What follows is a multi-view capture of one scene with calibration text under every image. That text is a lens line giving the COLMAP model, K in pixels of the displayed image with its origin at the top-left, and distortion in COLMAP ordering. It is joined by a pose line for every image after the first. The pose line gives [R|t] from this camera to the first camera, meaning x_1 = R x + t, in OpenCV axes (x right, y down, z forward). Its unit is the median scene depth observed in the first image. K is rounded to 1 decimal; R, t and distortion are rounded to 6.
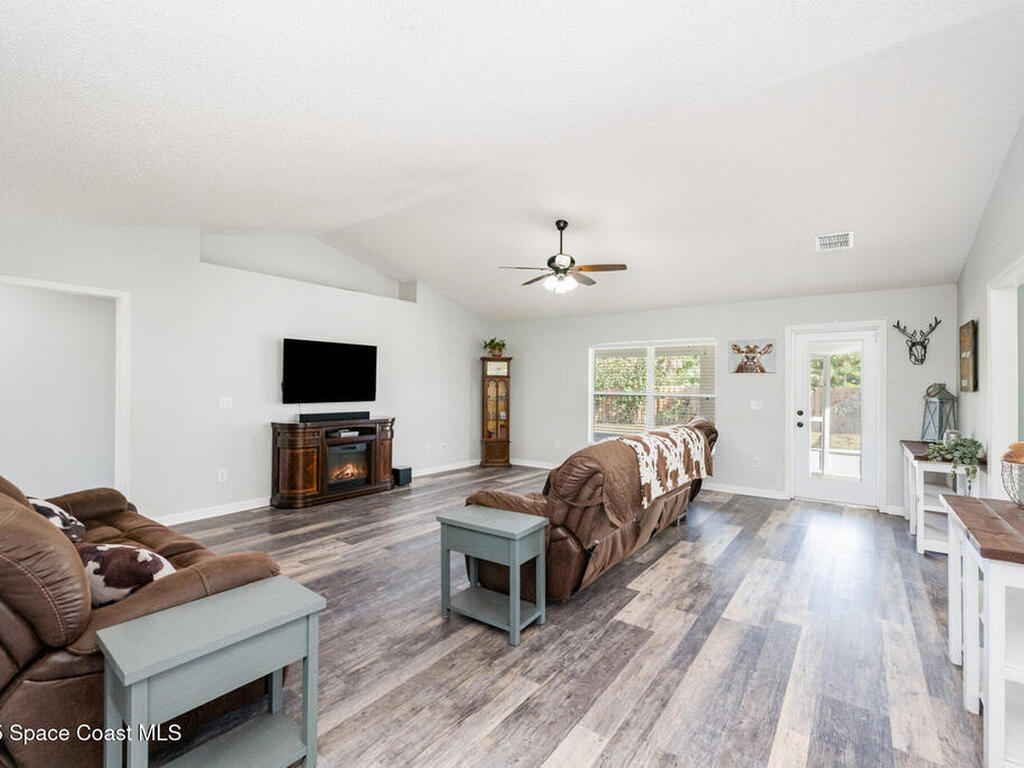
lens RADIAL K [[469.4, 0, 513.0], [0, 469.4, 381.8], [0, 0, 1]] dist [-0.002093, 0.000093]
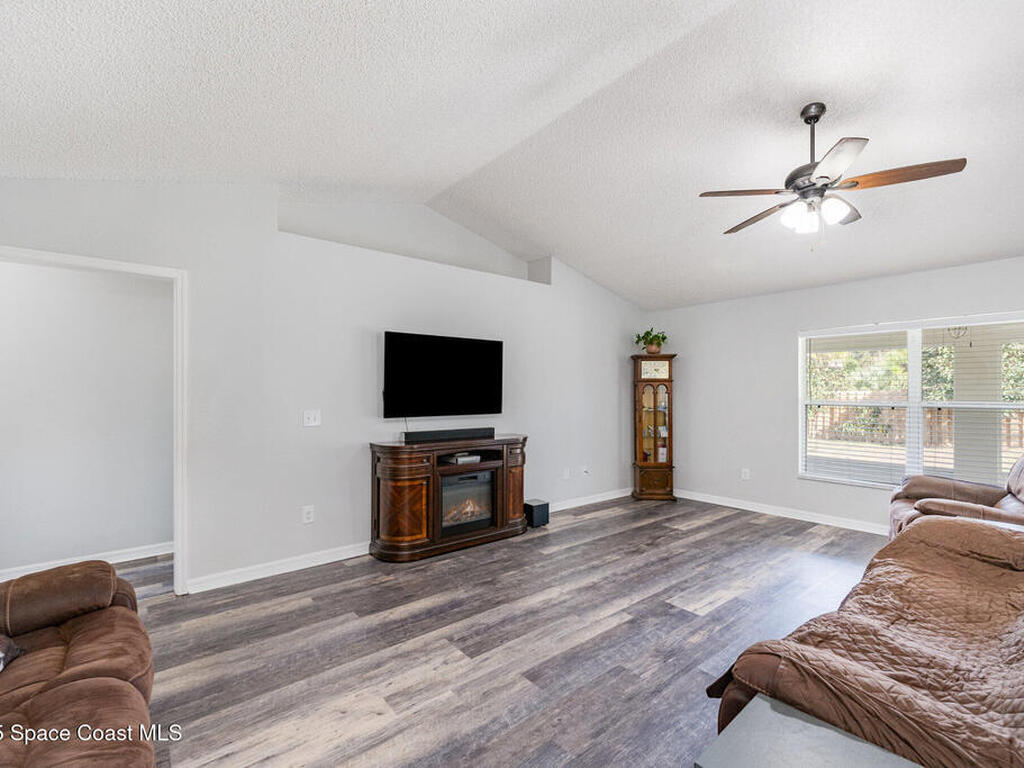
lens RADIAL K [[462.1, 0, 511.6], [0, 462.1, 393.7], [0, 0, 1]] dist [-0.003085, 0.000584]
pose [[0.968975, -0.006096, -0.247084, -0.102833], [0.008755, 0.999915, 0.009662, 0.001584], [0.247004, -0.011525, 0.968946, 0.313230]]
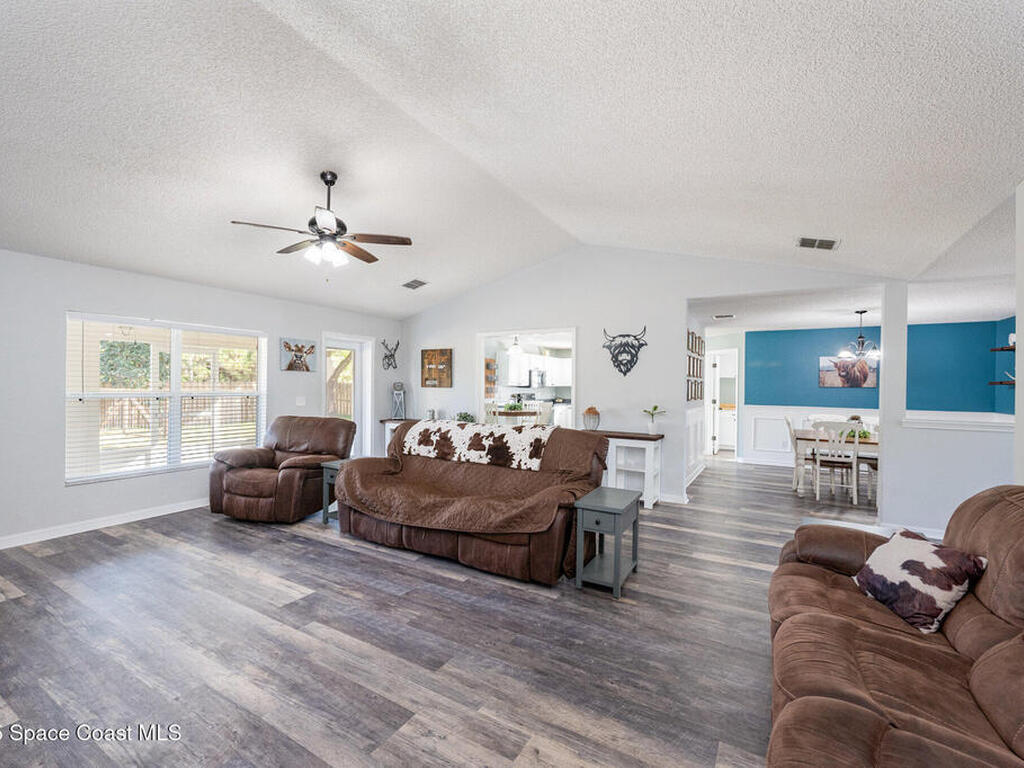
lens RADIAL K [[462.1, 0, 509.7], [0, 462.1, 385.7], [0, 0, 1]] dist [-0.003085, 0.000584]
pose [[-0.111243, -0.008300, 0.993759, -0.593045], [-0.020892, 0.999764, 0.006011, -0.002370], [-0.993574, -0.020093, -0.111390, 0.682016]]
